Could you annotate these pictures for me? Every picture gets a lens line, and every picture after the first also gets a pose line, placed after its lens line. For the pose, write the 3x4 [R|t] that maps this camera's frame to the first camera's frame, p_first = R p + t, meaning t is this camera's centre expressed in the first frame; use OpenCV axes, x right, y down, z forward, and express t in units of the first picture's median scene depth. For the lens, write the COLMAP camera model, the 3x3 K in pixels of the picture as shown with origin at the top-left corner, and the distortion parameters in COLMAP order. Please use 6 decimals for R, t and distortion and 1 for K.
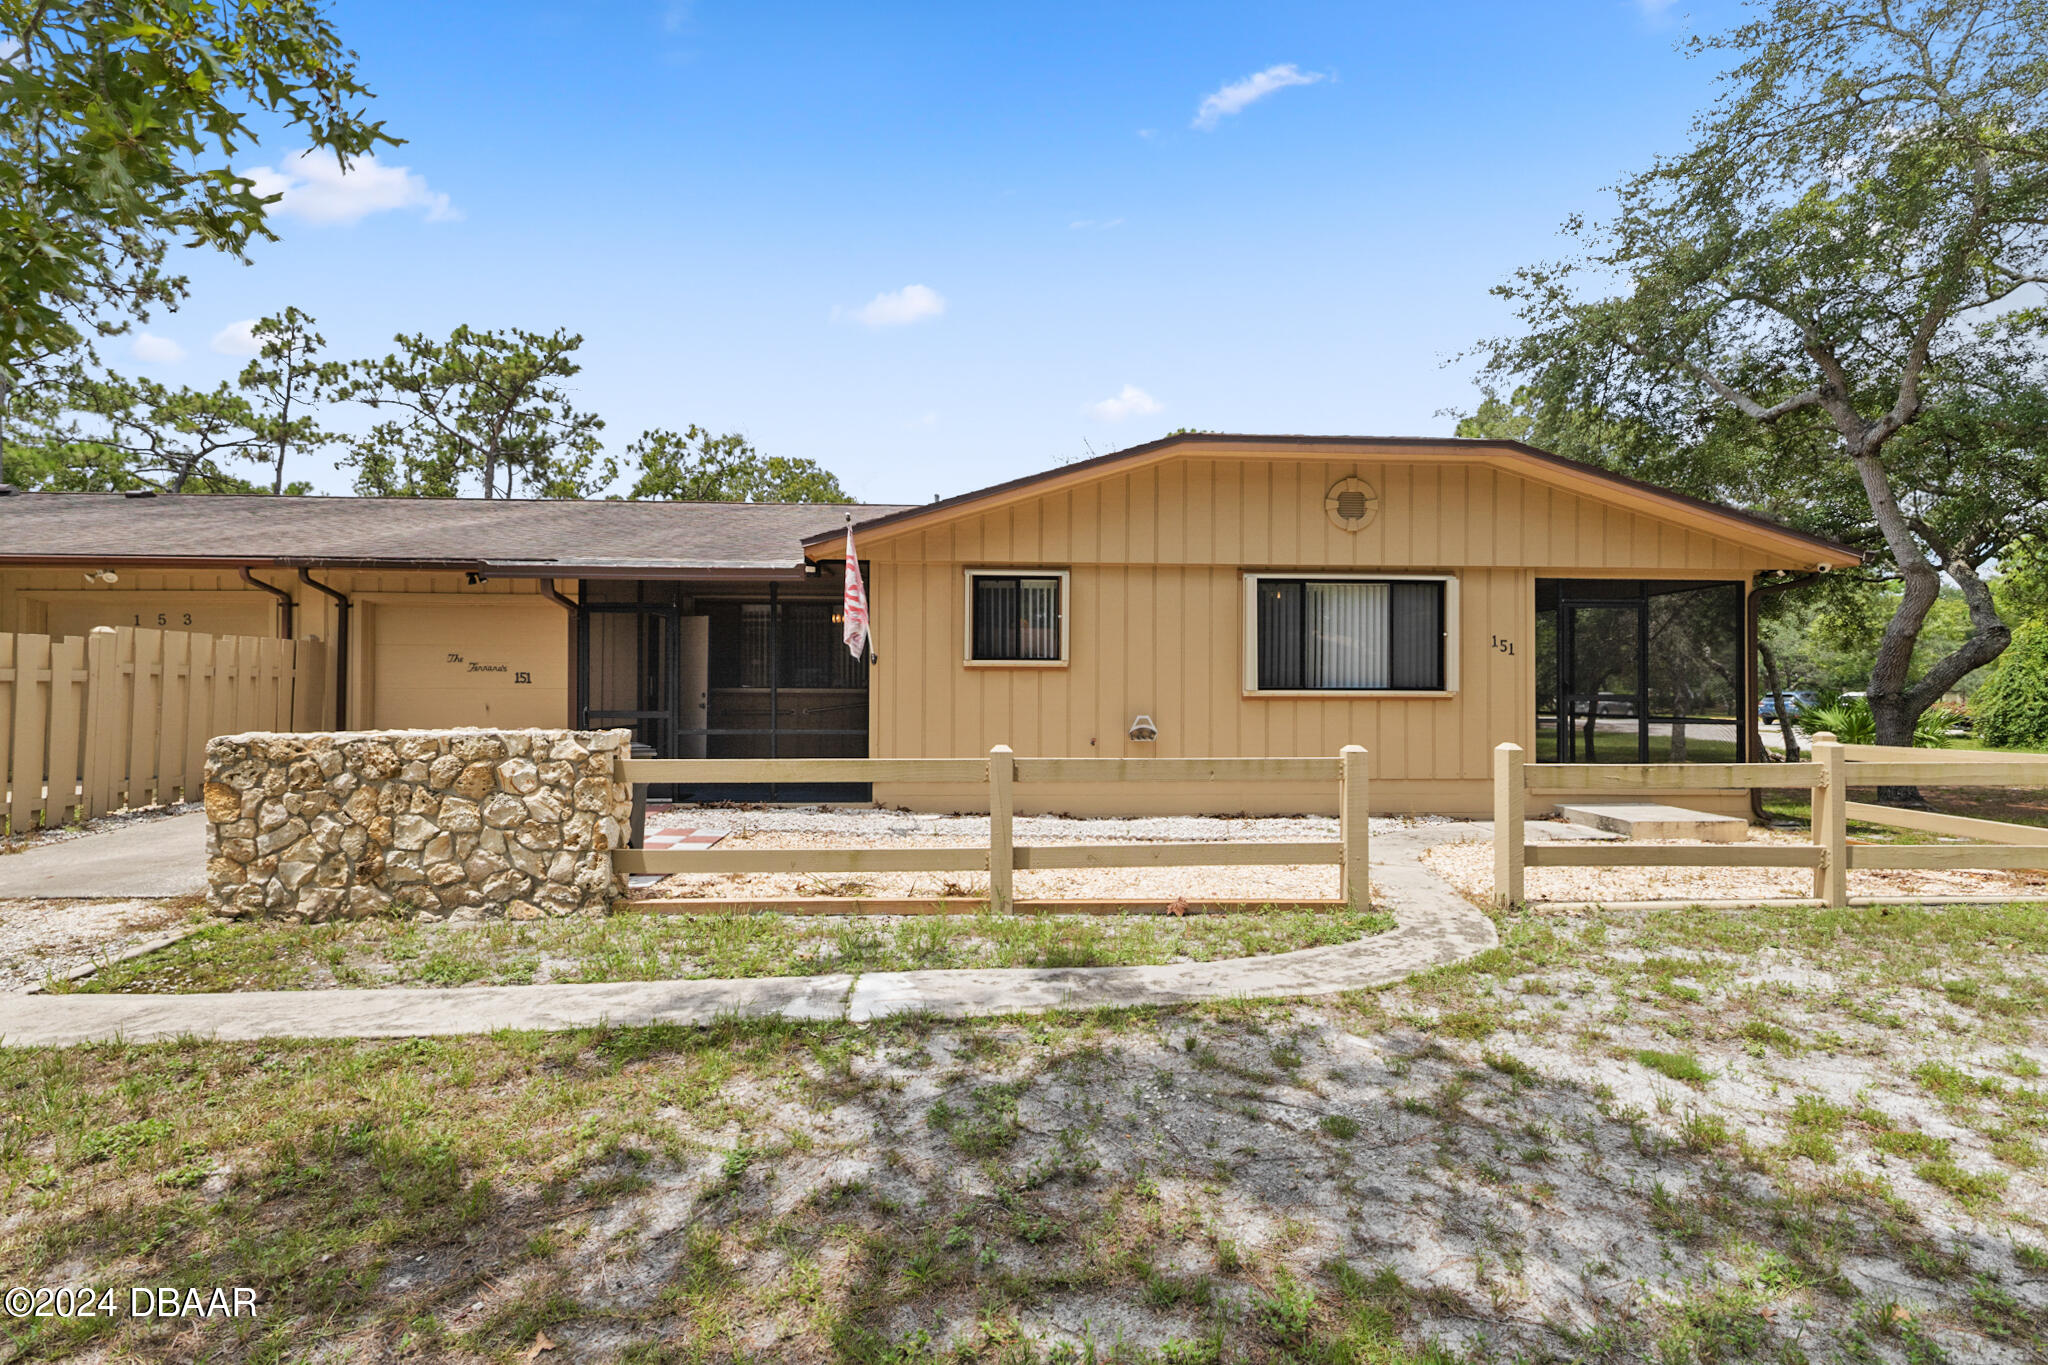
lens RADIAL K [[892.0, 0, 1066.2], [0, 892.0, 678.5], [0, 0, 1]] dist [-0.001699, -0.000022]
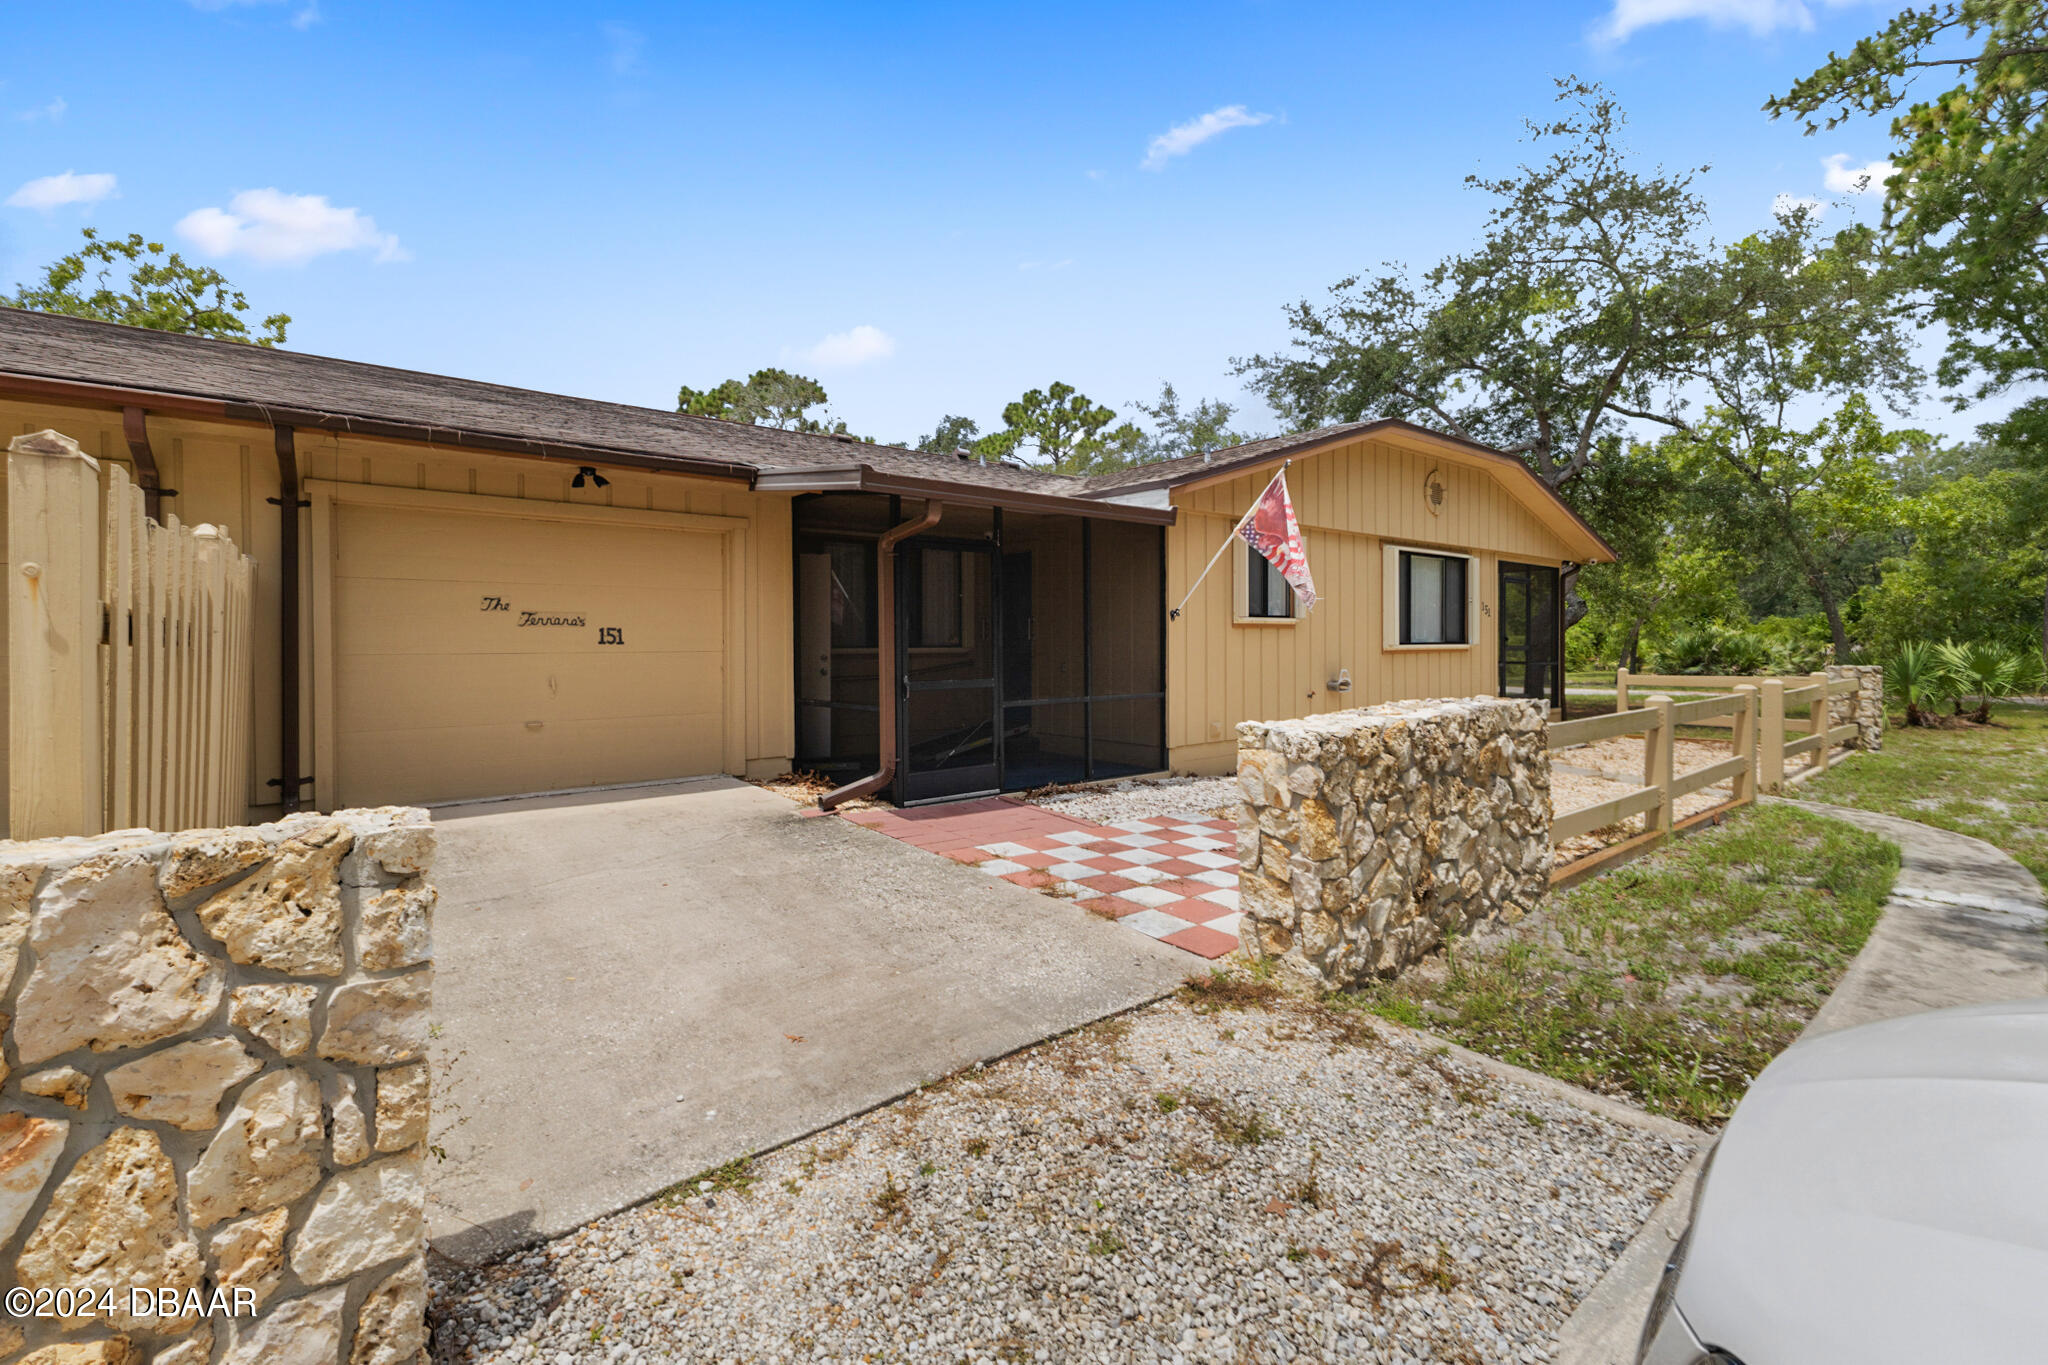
lens RADIAL K [[892.0, 0, 1026.0], [0, 892.0, 662.3], [0, 0, 1]] dist [-0.001699, -0.000022]
pose [[0.812395, -0.018859, 0.582802, -0.842227], [-0.000339, 0.999461, 0.032815, -0.003437], [-0.583107, -0.026856, 0.811951, 0.330804]]
